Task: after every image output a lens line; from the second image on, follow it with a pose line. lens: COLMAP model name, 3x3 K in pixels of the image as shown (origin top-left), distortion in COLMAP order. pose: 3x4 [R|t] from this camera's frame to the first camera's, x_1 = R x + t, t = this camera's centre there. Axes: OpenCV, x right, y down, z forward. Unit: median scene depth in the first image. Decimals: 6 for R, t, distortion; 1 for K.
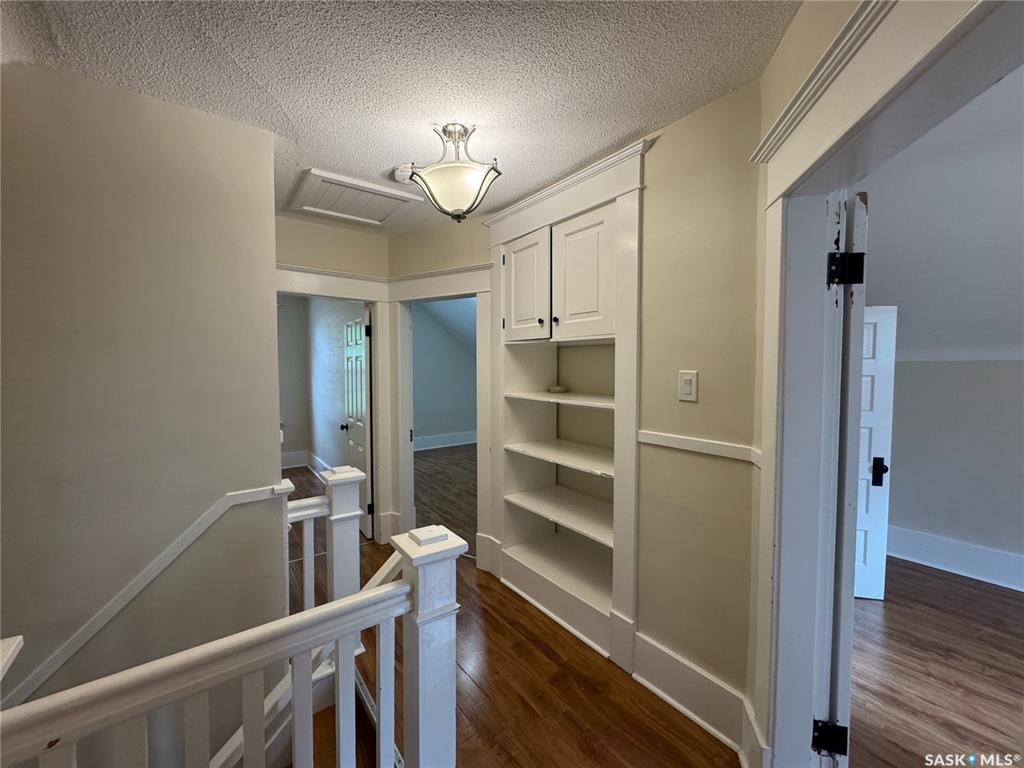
lens RADIAL K [[409.0, 0, 510.5], [0, 409.0, 382.6], [0, 0, 1]] dist [-0.002328, 0.000201]
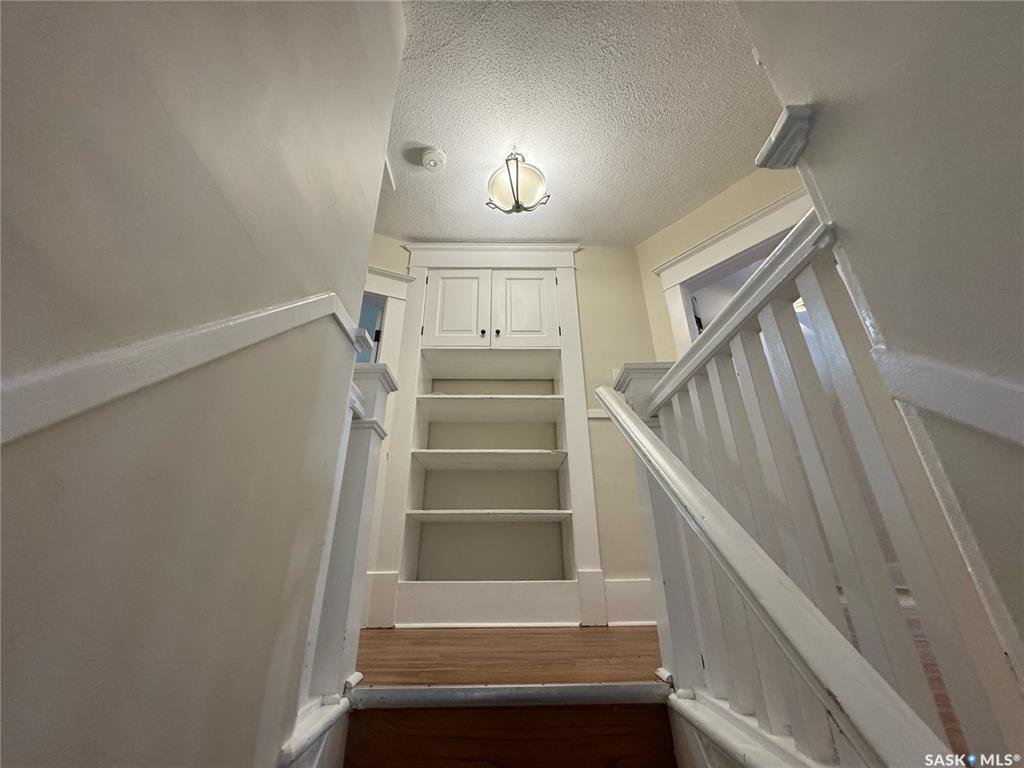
lens RADIAL K [[409.0, 0, 510.5], [0, 409.0, 382.6], [0, 0, 1]] dist [-0.002328, 0.000201]
pose [[0.589748, 0.323570, 0.739932, -0.838684], [0.040612, 0.903184, -0.427328, 0.583388], [-0.806565, 0.282067, 0.519510, 0.467300]]
